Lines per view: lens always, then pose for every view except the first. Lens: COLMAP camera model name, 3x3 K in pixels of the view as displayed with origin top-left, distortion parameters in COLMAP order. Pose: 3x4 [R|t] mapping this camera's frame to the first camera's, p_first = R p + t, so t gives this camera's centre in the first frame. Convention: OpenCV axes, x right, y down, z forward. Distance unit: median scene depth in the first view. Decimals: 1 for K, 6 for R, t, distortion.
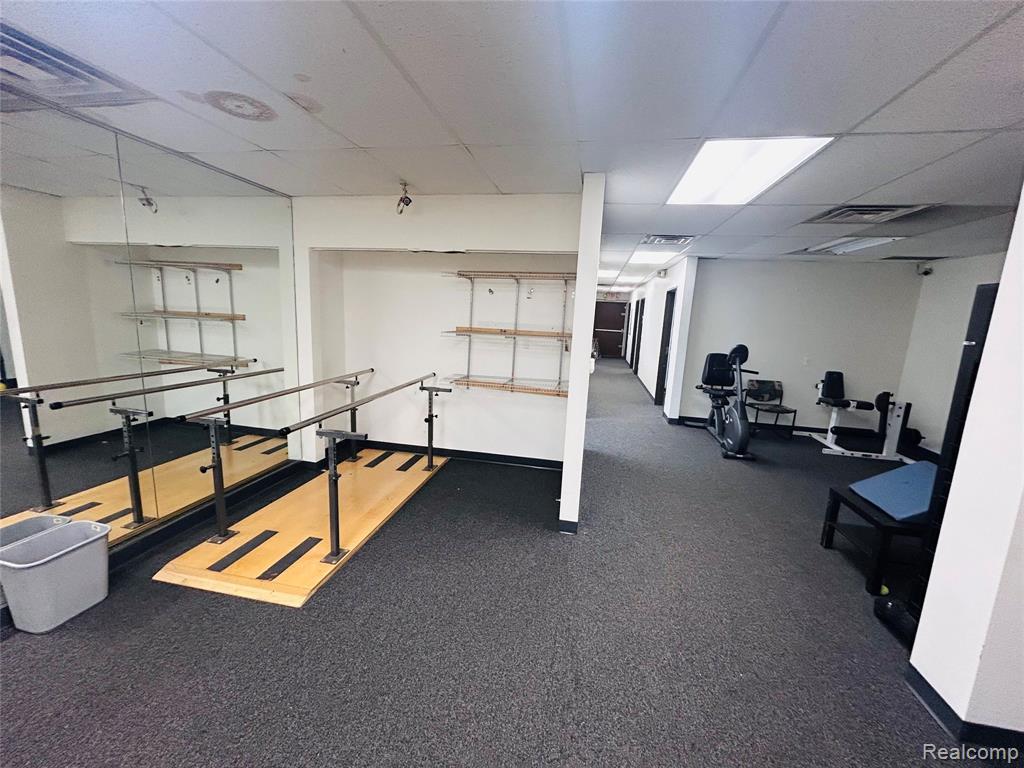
lens RADIAL K [[413.4, 0, 512.8], [0, 413.4, 385.2], [0, 0, 1]] dist [0.001042, 0.000434]
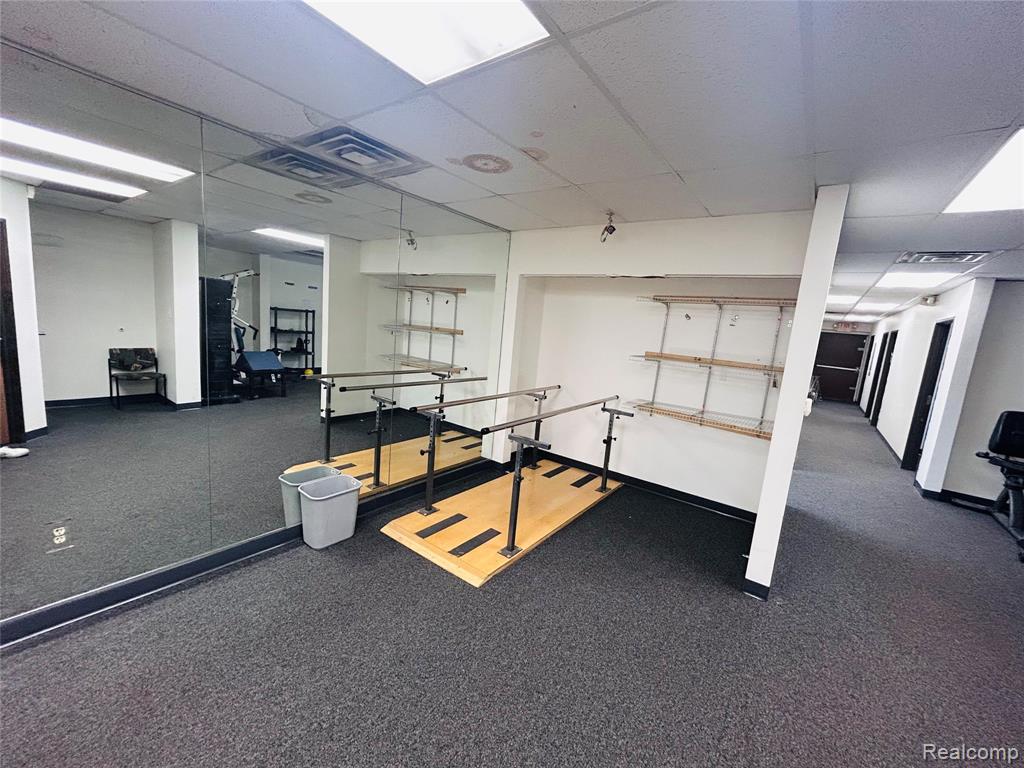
lens RADIAL K [[413.4, 0, 512.9], [0, 413.4, 383.9], [0, 0, 1]] dist [0.001042, 0.000434]
pose [[0.902865, 0.097081, -0.418820, -0.002342], [-0.120390, 0.992288, -0.029519, 0.001929], [0.412724, 0.077074, 0.907589, -0.014053]]
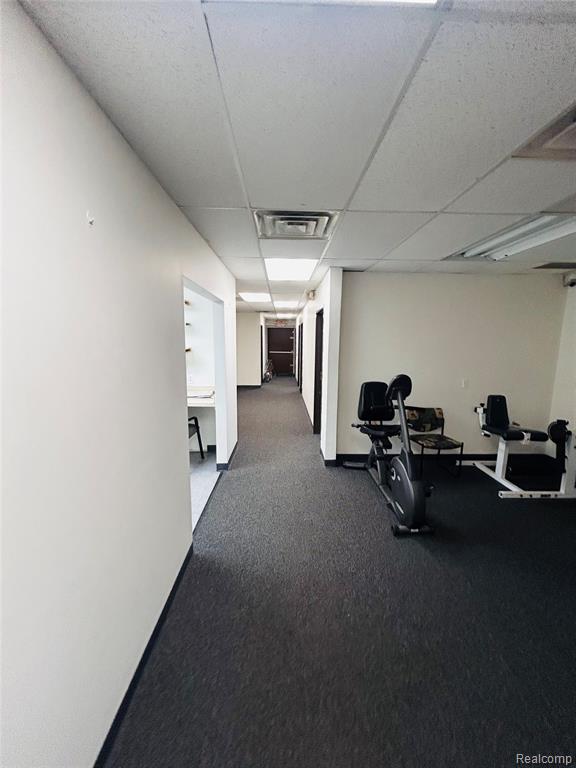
lens RADIAL K [[310.0, 0, 287.6], [0, 310.0, 383.6], [0, 0, 1]] dist [0.001042, 0.000434]
pose [[0.977272, -0.066991, 0.201126, 0.238614], [0.072431, 0.997177, -0.019804, -0.087842], [-0.199231, 0.033921, 0.979365, 0.500713]]
